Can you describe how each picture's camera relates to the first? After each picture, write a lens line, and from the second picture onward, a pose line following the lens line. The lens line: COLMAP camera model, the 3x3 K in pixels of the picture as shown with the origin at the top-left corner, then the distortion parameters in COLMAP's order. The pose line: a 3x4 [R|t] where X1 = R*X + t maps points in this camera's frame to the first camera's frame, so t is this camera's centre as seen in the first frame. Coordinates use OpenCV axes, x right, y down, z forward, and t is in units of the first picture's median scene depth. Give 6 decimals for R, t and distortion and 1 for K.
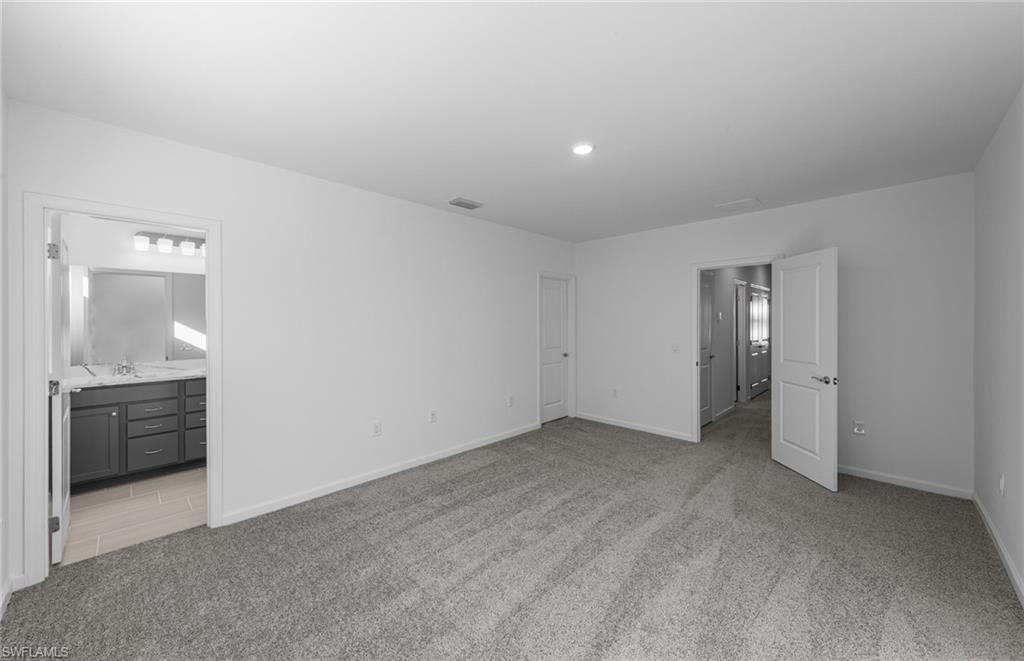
lens RADIAL K [[377.6, 0, 512.3], [0, 377.6, 330.0], [0, 0, 1]] dist [0.005735, -0.000506]
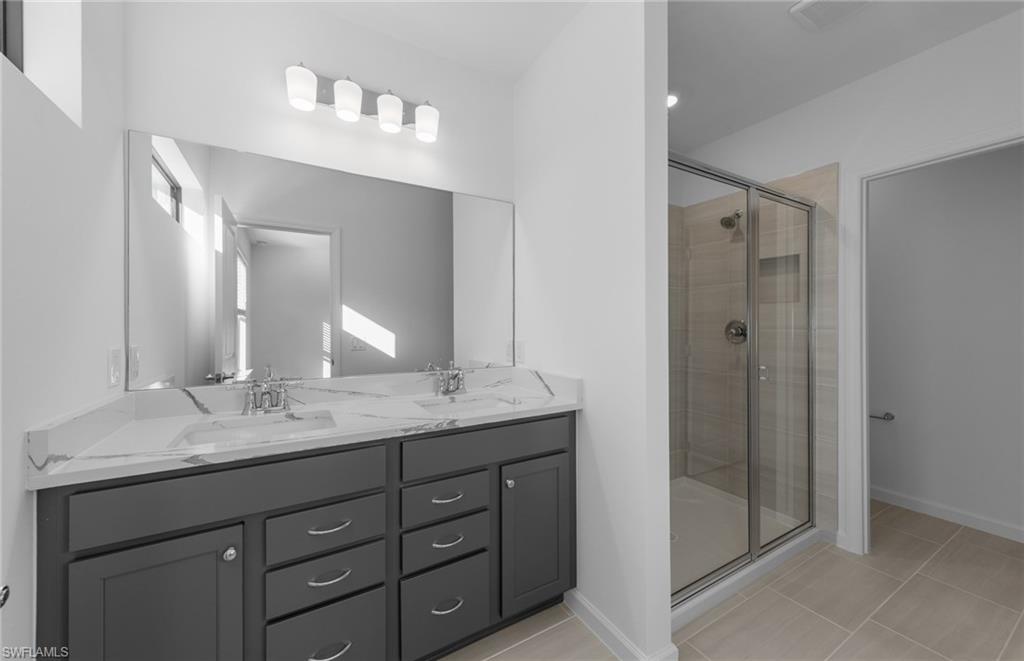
lens RADIAL K [[377.6, 0, 512.0], [0, 377.6, 328.3], [0, 0, 1]] dist [0.005735, -0.000506]
pose [[0.966210, 0.001104, -0.257755, -0.668884], [-0.002796, 0.999977, -0.006196, 0.031590], [0.257743, 0.006707, 0.966190, 0.680756]]
